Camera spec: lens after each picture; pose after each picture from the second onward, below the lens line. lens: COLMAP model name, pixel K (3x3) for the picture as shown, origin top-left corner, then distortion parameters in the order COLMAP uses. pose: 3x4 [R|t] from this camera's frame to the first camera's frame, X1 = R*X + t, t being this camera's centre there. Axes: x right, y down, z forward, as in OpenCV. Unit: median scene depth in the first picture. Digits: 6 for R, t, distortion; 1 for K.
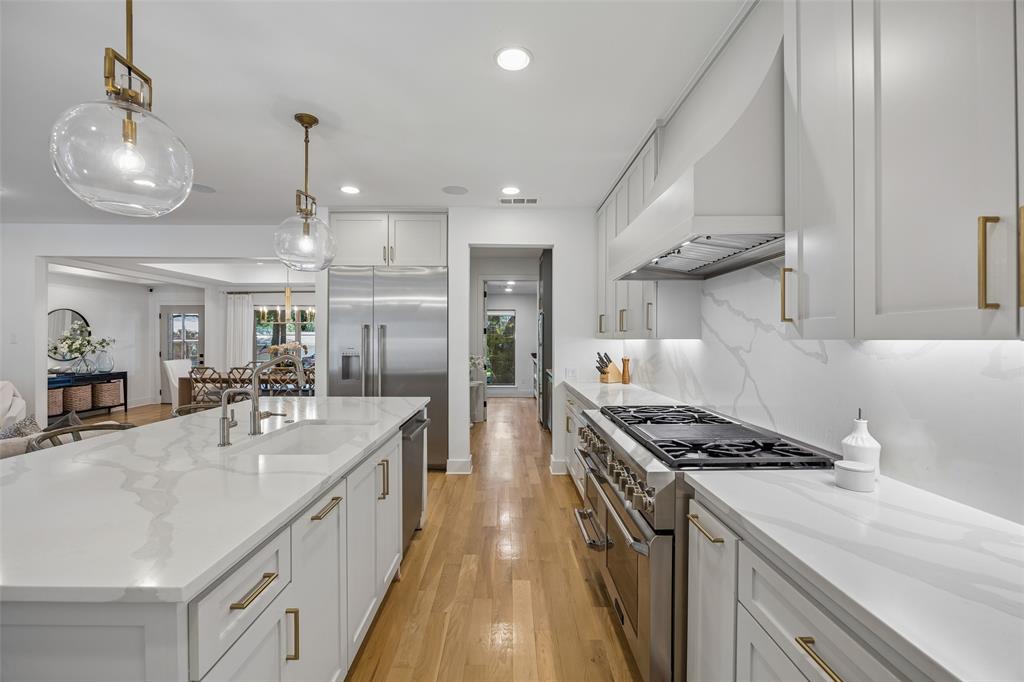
lens RADIAL K [[433.3, 0, 508.9], [0, 433.3, 340.9], [0, 0, 1]] dist [-0.003704, -0.000439]
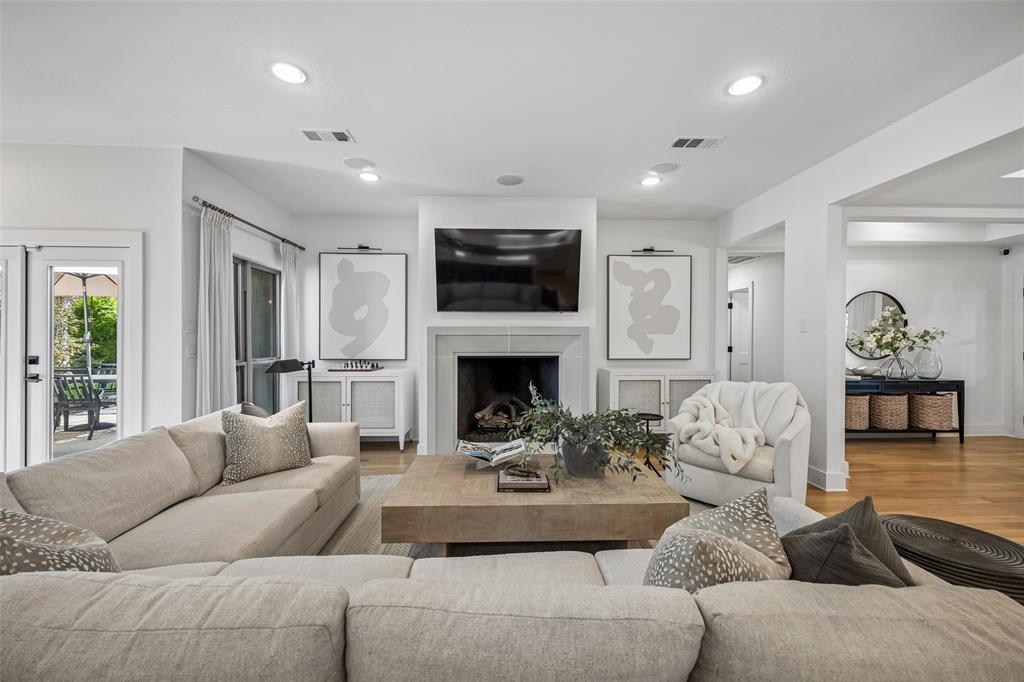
lens RADIAL K [[407.6, 0, 507.3], [0, 407.6, 342.3], [0, 0, 1]] dist [0.002027, 0.000105]
pose [[0.029889, 0.002923, -0.999549, -0.318942], [-0.004039, 0.999988, 0.002804, 0.016119], [0.999545, 0.003954, 0.029900, 0.324399]]
